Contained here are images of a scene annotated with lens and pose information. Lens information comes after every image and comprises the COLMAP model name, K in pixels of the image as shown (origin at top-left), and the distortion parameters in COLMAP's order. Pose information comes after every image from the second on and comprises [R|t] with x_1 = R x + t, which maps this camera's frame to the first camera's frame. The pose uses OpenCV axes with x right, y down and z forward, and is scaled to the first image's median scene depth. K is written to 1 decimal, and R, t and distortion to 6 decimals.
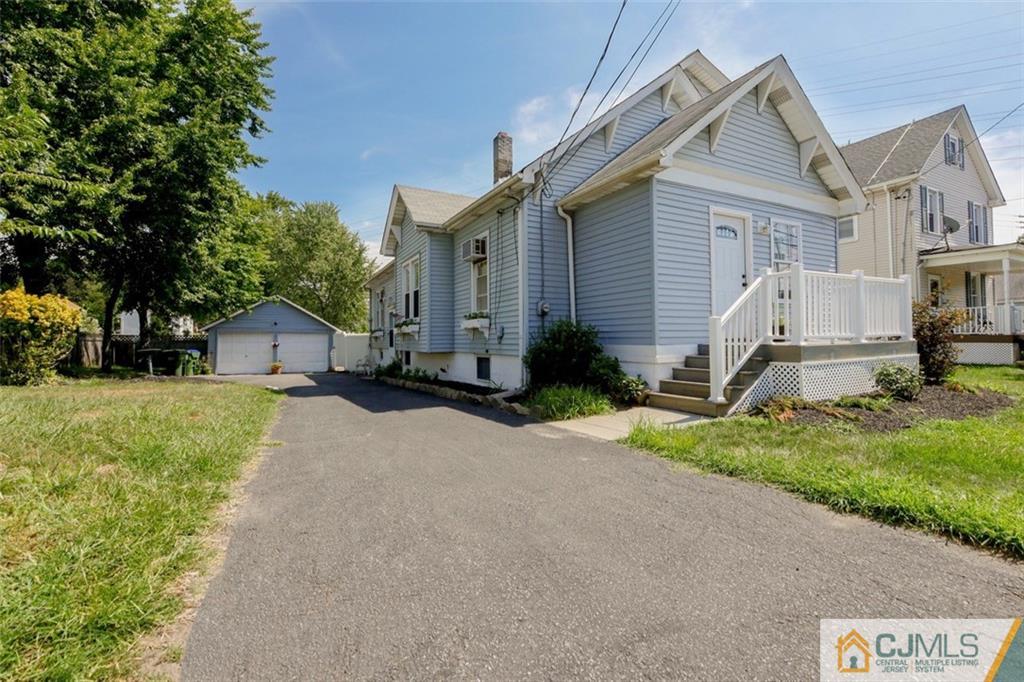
lens RADIAL K [[438.9, 0, 515.6], [0, 438.9, 328.2], [0, 0, 1]] dist [-0.007299, 0.000401]
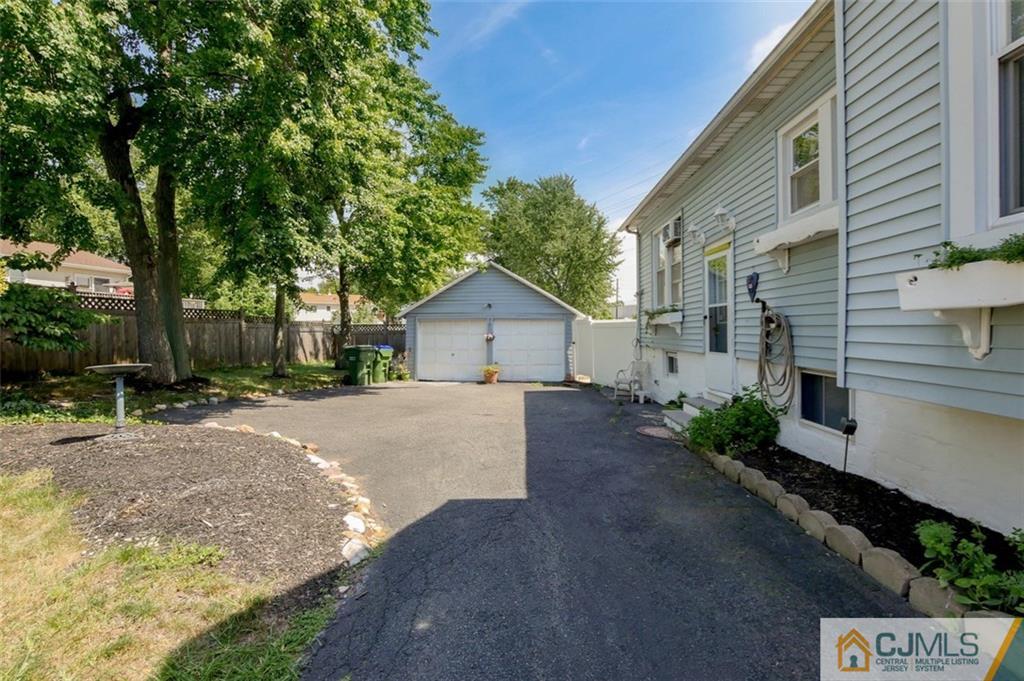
lens RADIAL K [[438.9, 0, 515.6], [0, 438.9, 327.7], [0, 0, 1]] dist [-0.007299, 0.000401]
pose [[0.867703, -0.004212, -0.497066, -0.186512], [0.019418, 0.999488, 0.025428, 0.006693], [0.496704, -0.031716, 0.867340, 0.444998]]
